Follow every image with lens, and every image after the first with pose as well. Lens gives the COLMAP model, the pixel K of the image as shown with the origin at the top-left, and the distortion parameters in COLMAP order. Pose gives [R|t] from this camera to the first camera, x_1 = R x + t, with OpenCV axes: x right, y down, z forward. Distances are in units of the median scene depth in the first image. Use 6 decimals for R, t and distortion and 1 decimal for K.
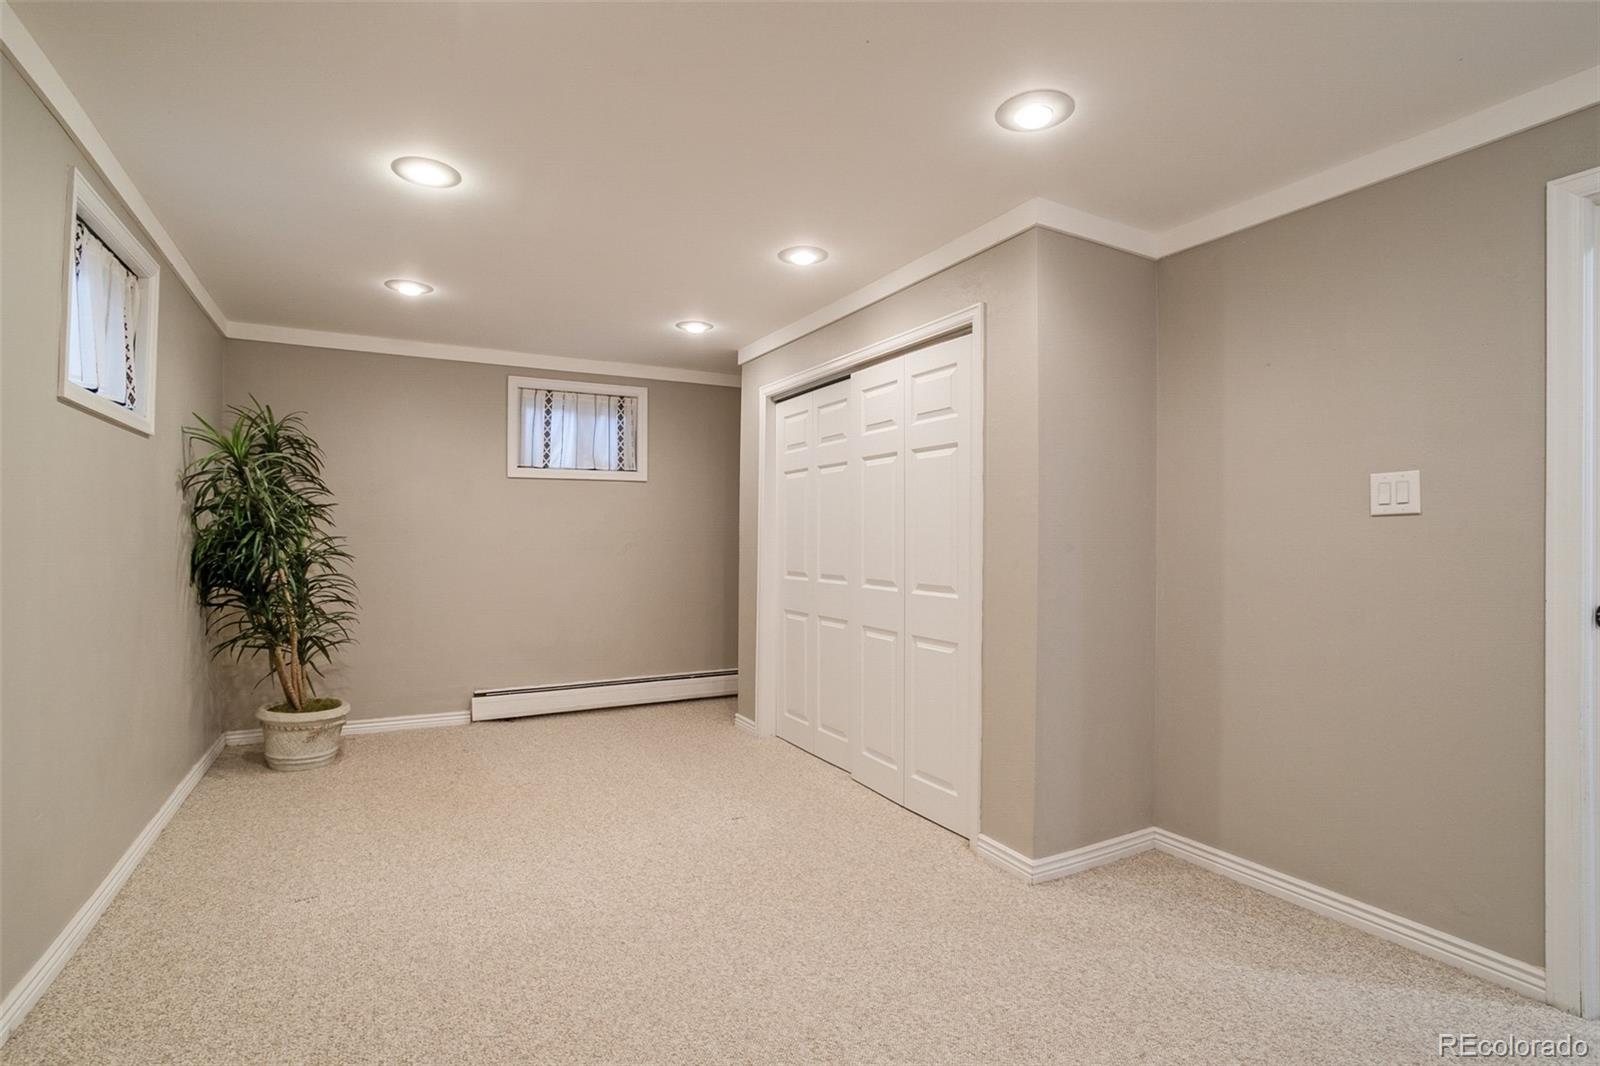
lens RADIAL K [[773.1, 0, 792.0], [0, 773.1, 533.7], [0, 0, 1]] dist [-0.043851, 0.022370]
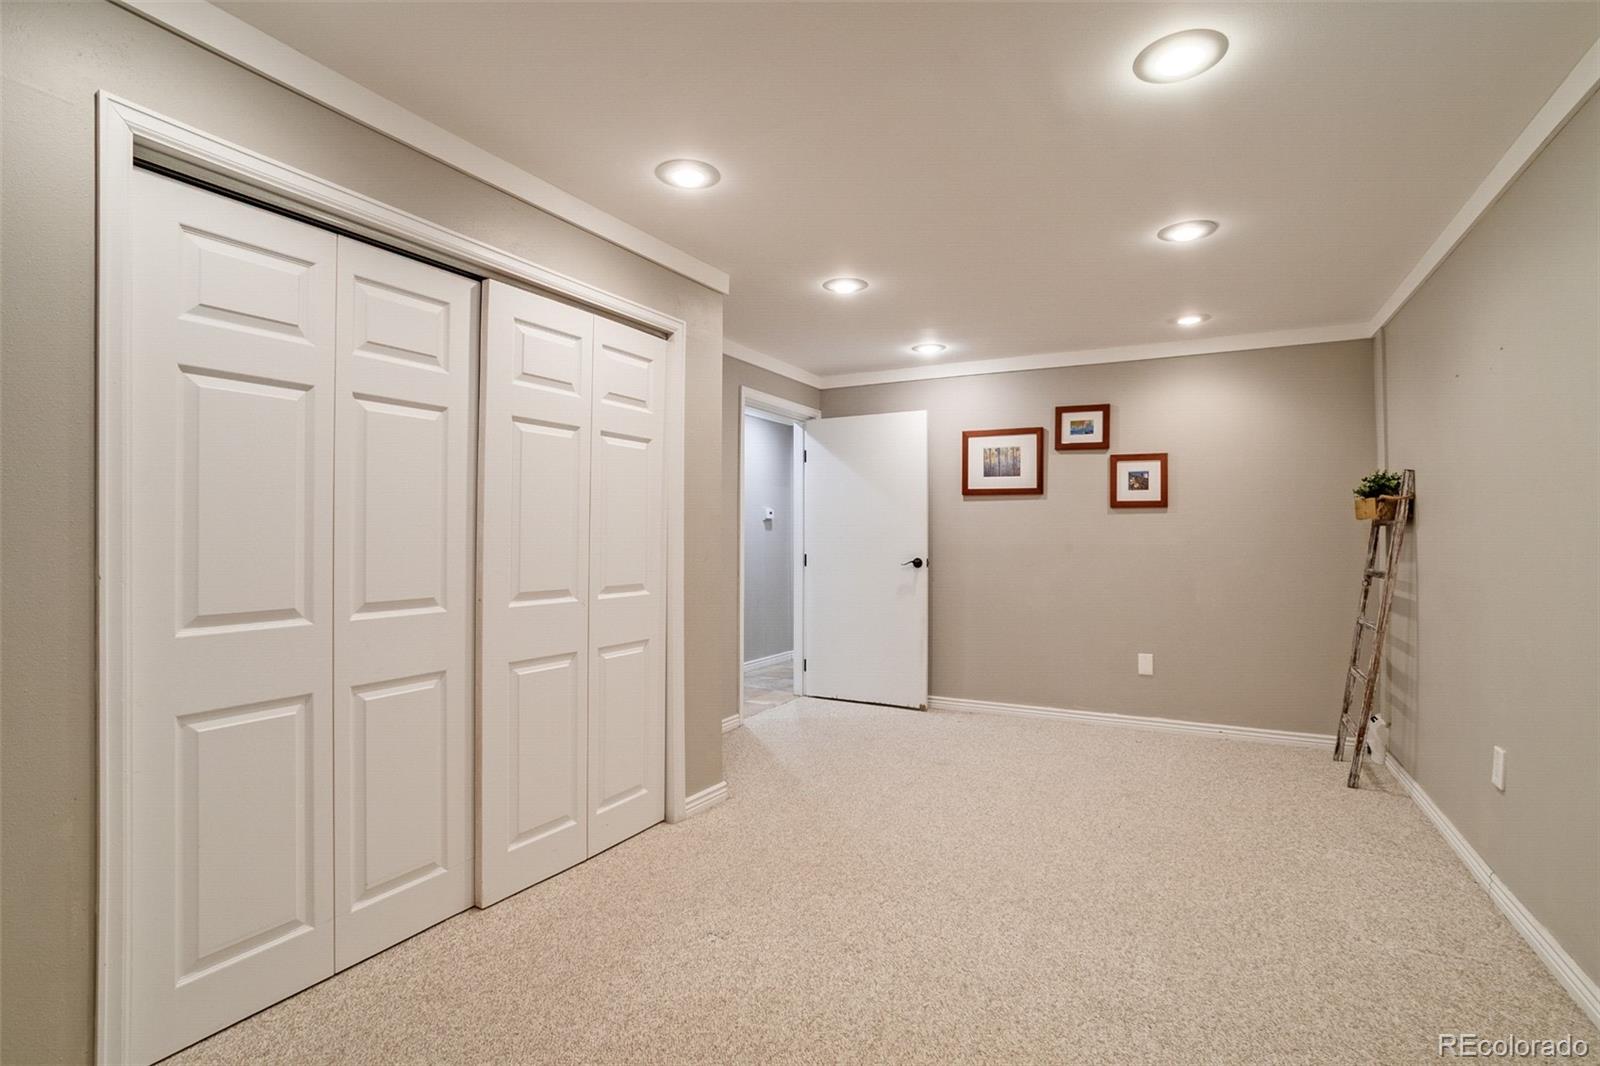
lens RADIAL K [[773.1, 0, 789.8], [0, 773.1, 529.6], [0, 0, 1]] dist [-0.043851, 0.022370]
pose [[-0.540058, 0.001677, 0.841626, -0.685288], [-0.009186, 0.999927, -0.007886, 0.005556], [-0.841578, -0.011990, -0.540003, 1.302875]]
